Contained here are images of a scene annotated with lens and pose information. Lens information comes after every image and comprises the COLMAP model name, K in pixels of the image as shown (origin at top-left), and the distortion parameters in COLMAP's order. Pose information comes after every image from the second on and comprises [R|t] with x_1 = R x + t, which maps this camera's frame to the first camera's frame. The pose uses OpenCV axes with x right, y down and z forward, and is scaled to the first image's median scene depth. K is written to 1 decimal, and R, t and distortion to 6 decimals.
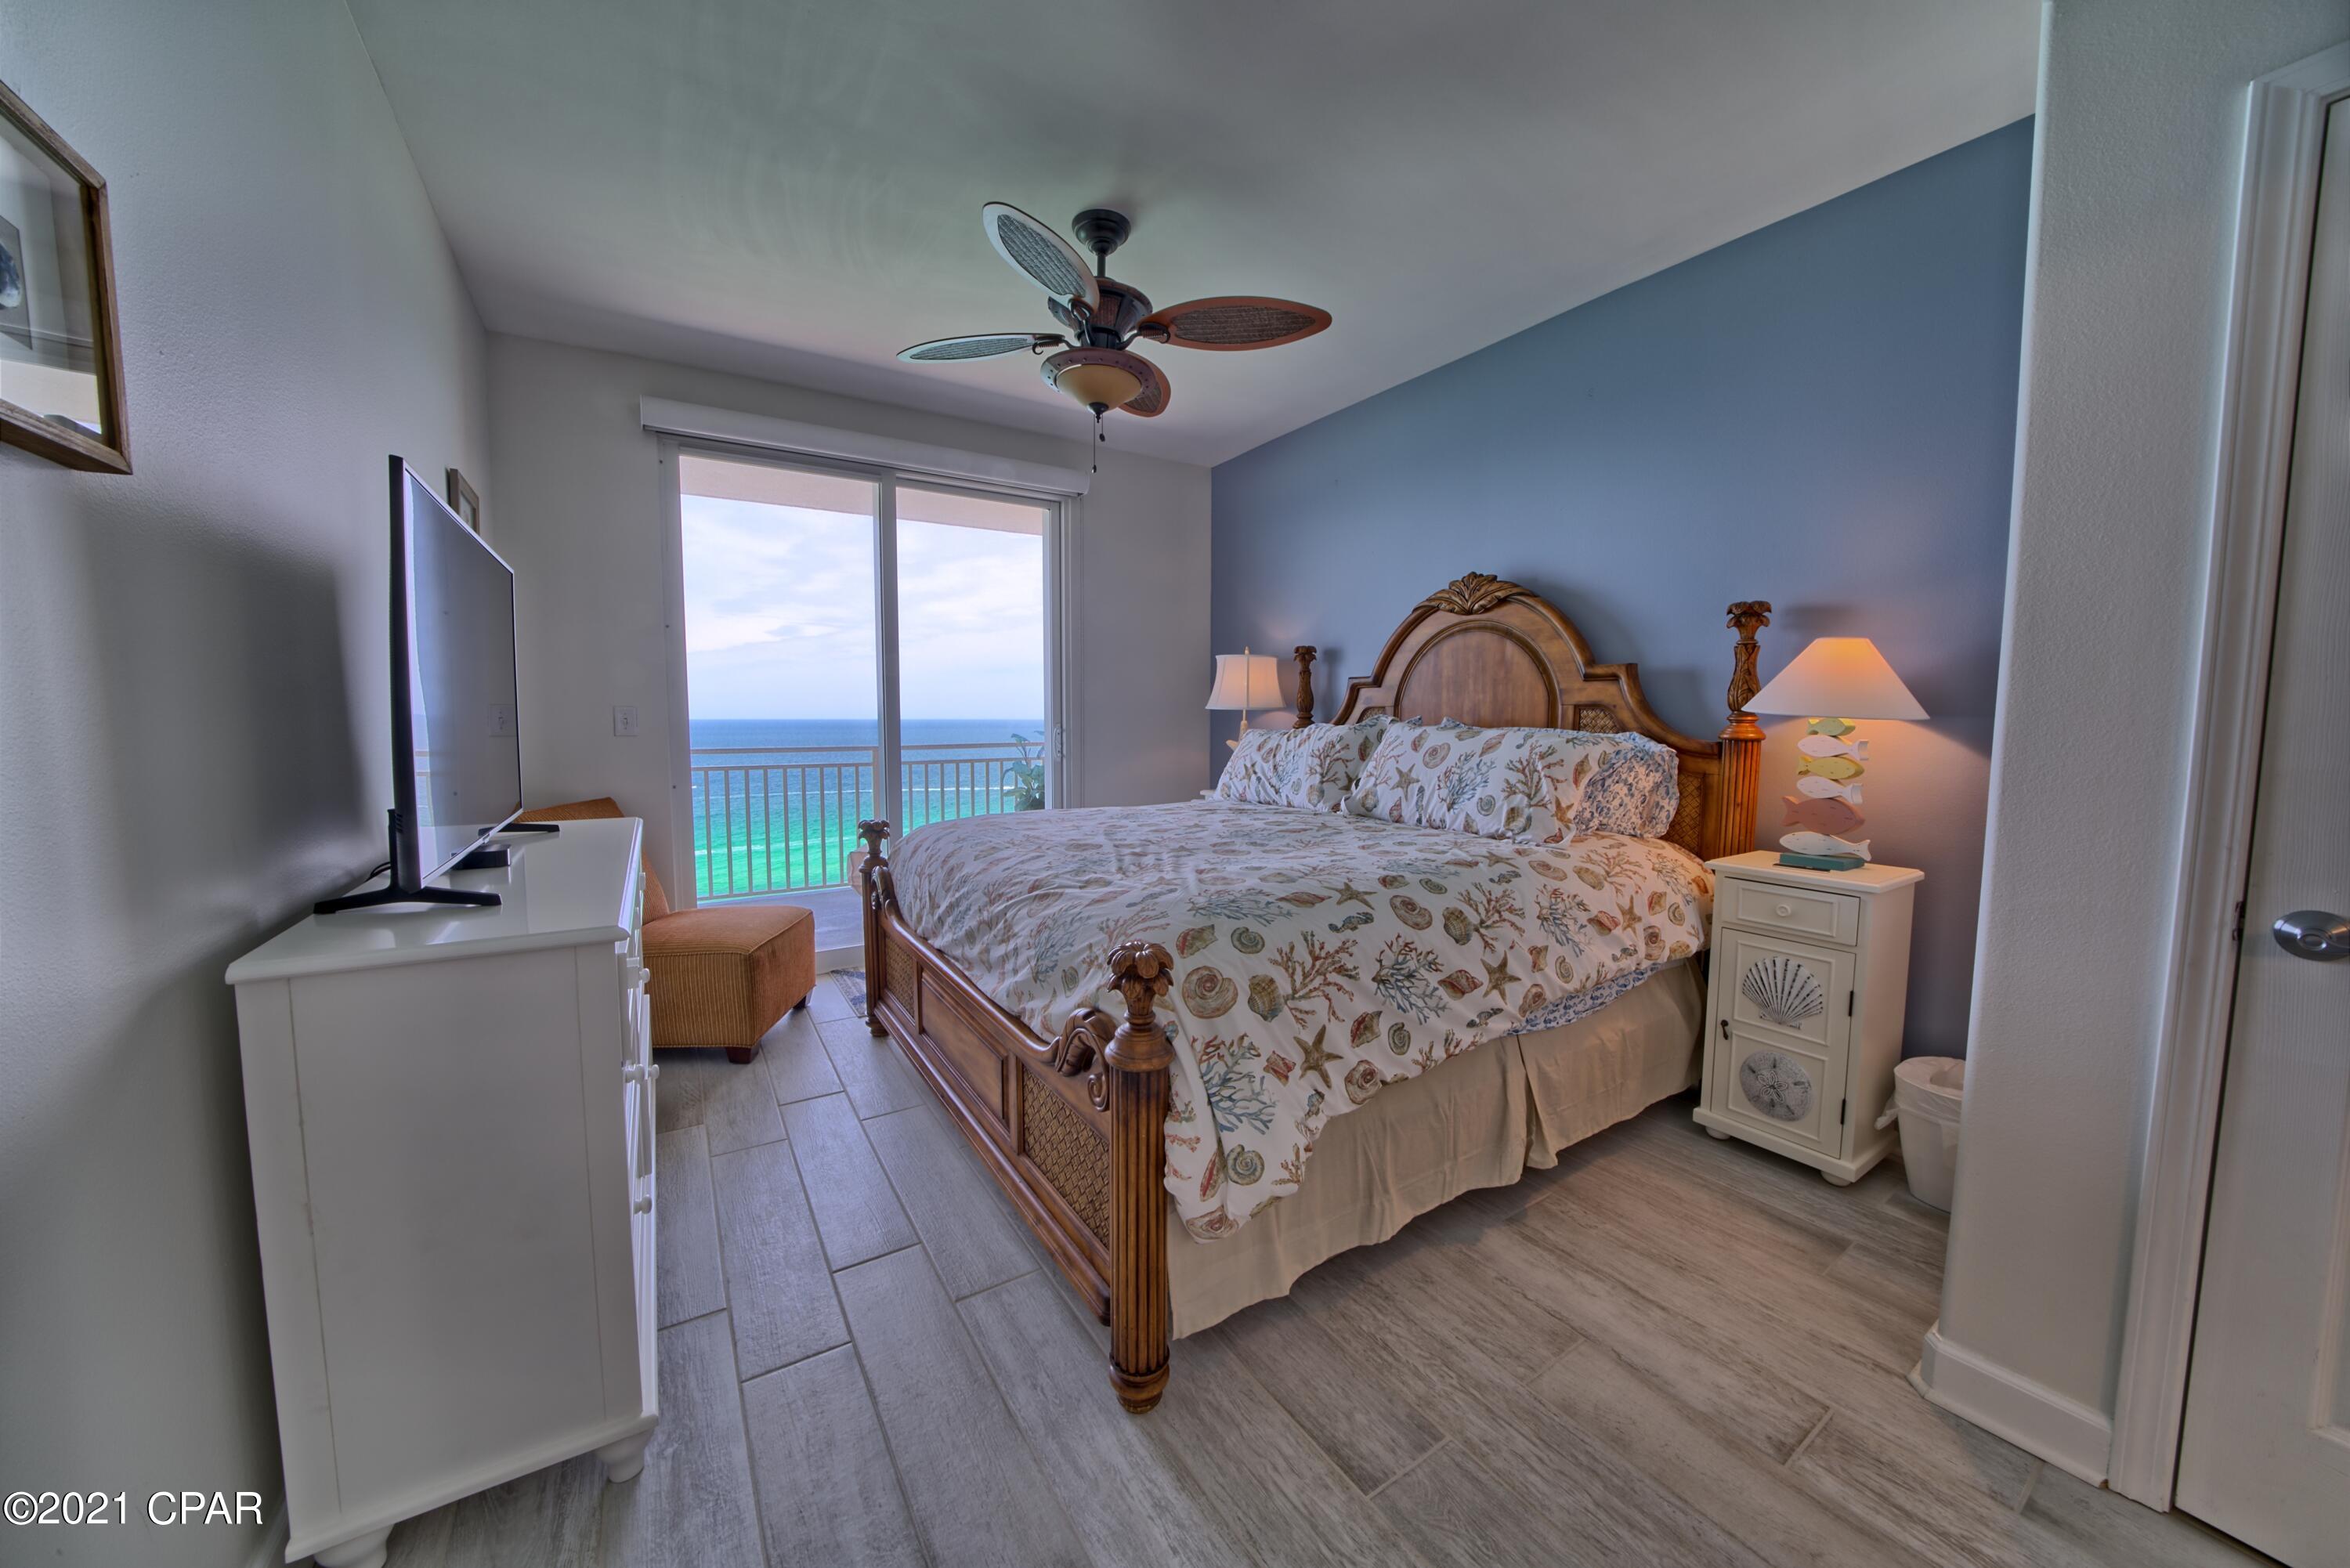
lens RADIAL K [[810.3, 0, 1171.3], [0, 810.3, 782.2], [0, 0, 1]] dist [-0.025860, 0.002030]
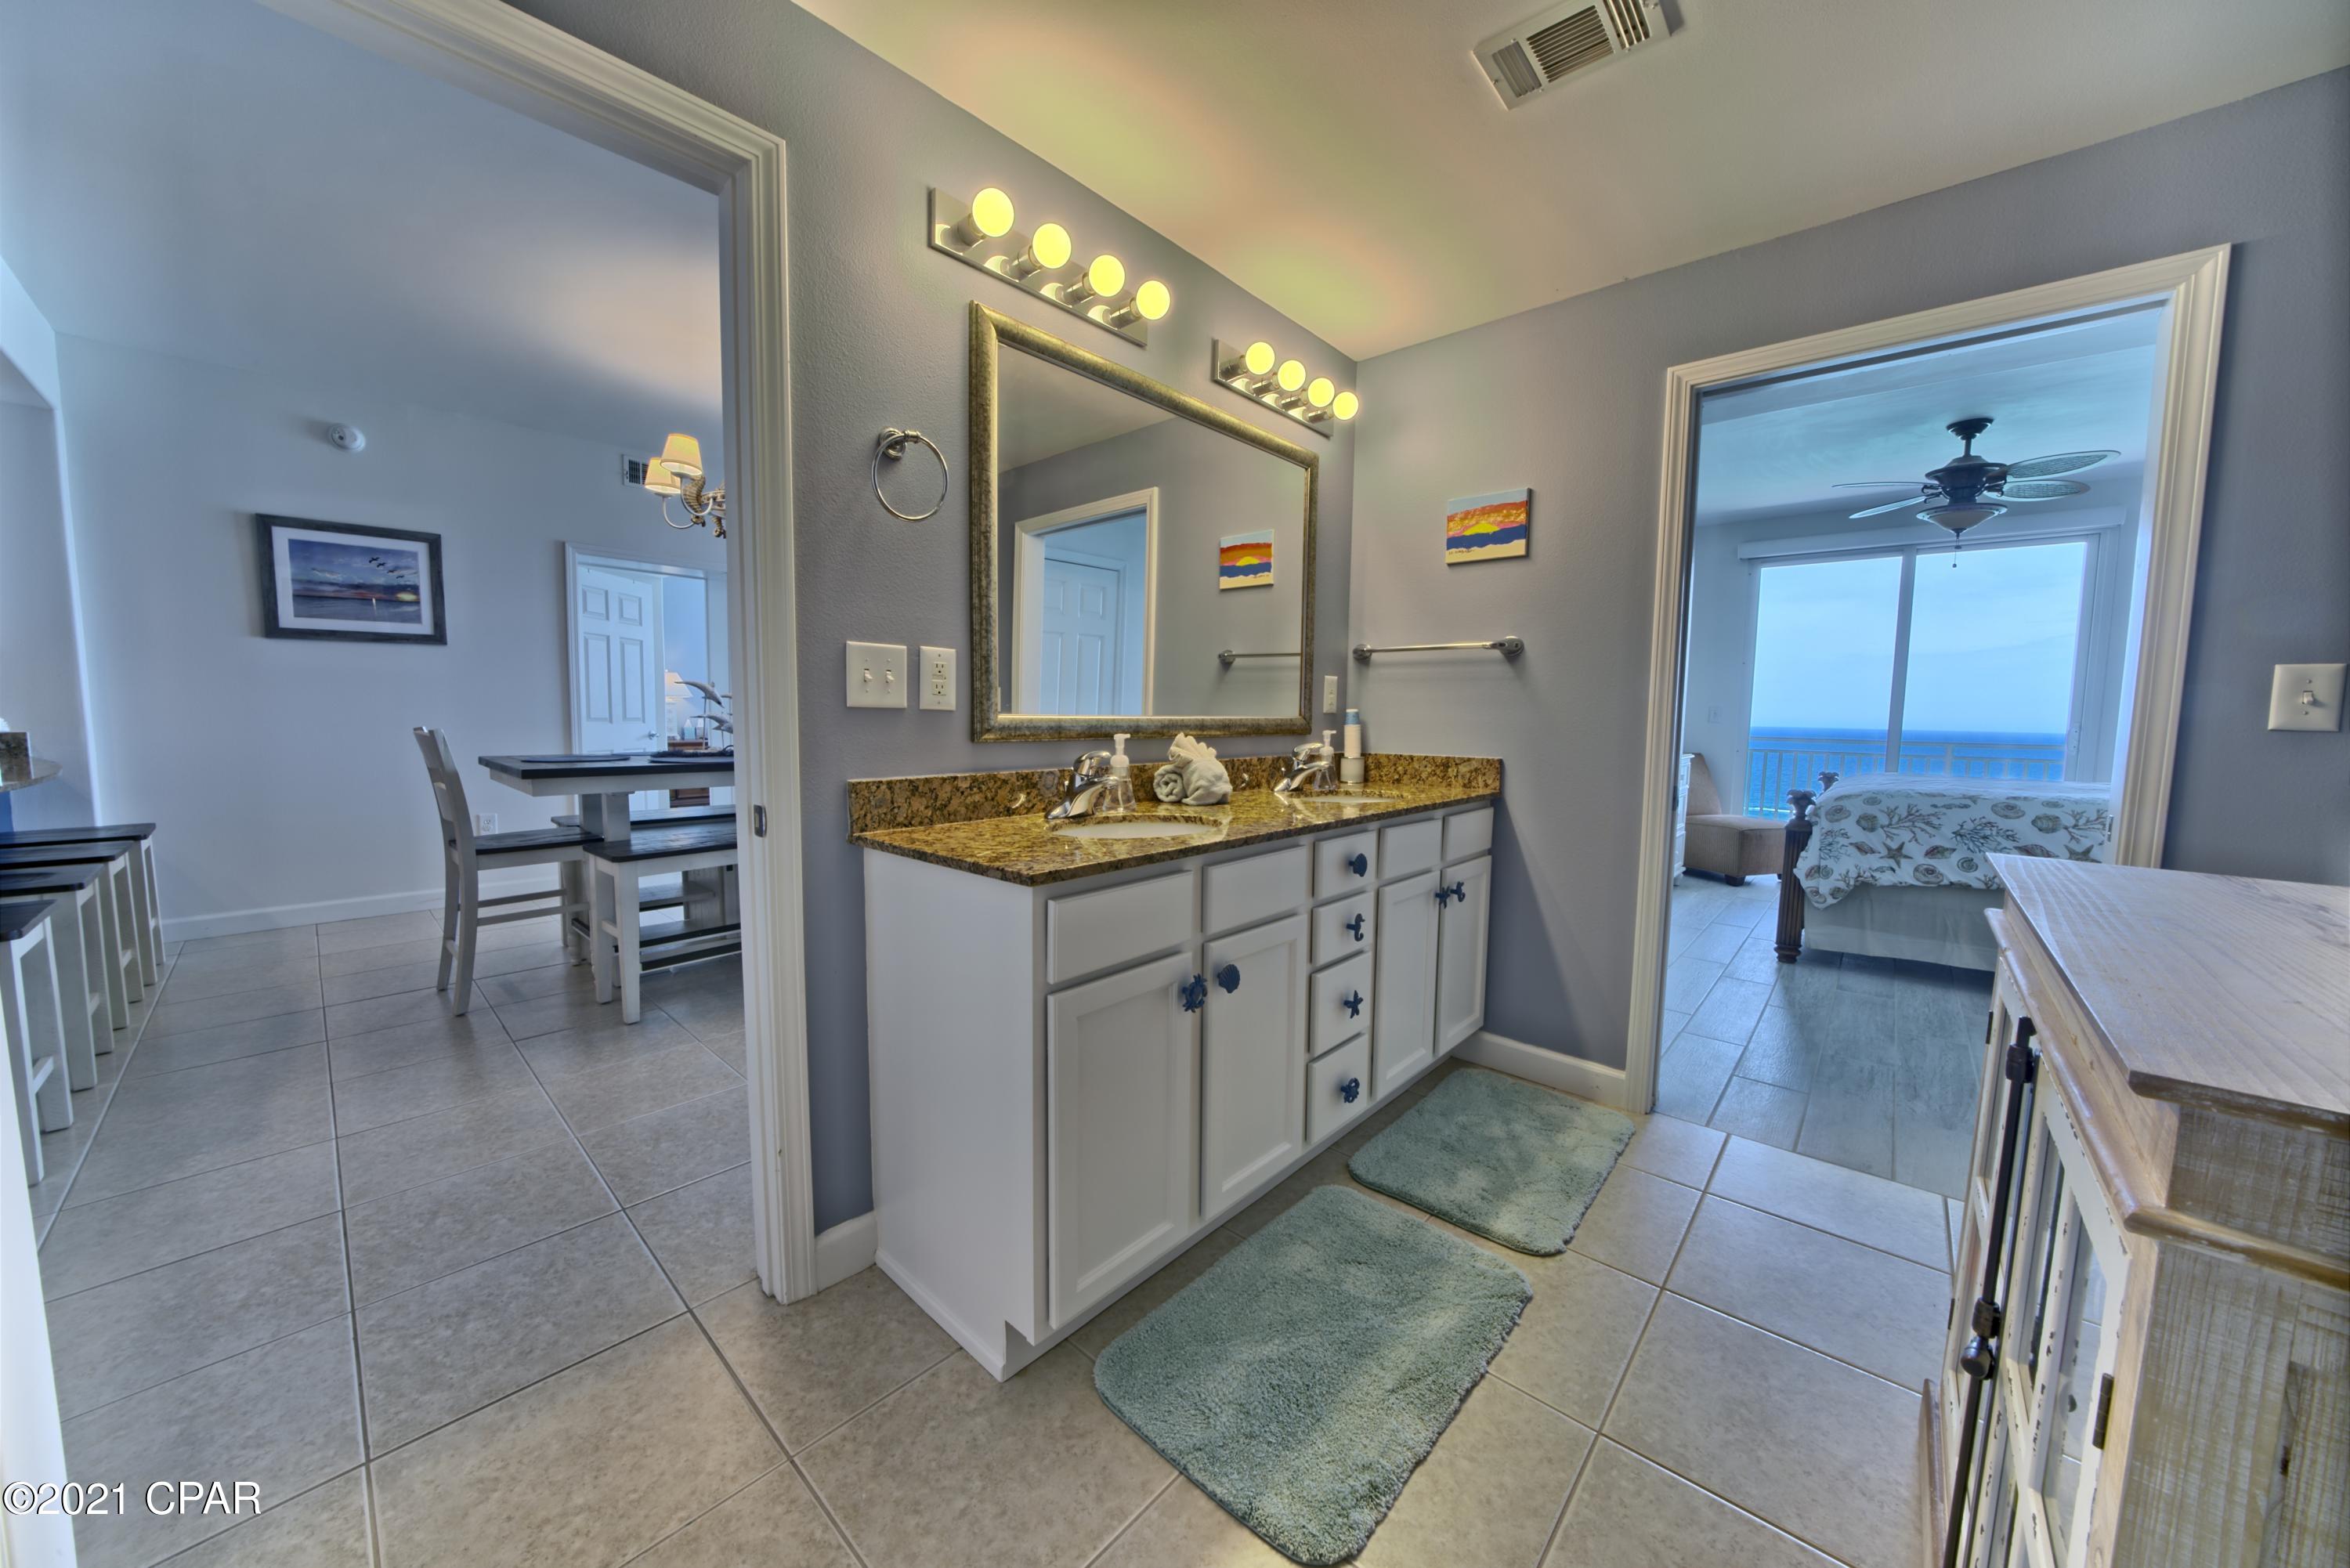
lens RADIAL K [[816.1, 0, 1169.7], [0, 816.1, 780.4], [0, 0, 1]] dist [-0.008036, 0.000089]
pose [[0.262621, 0.087043, -0.960965, 1.738920], [-0.090274, 0.993771, 0.065343, 0.154633], [0.960667, 0.069590, 0.268843, -1.549437]]
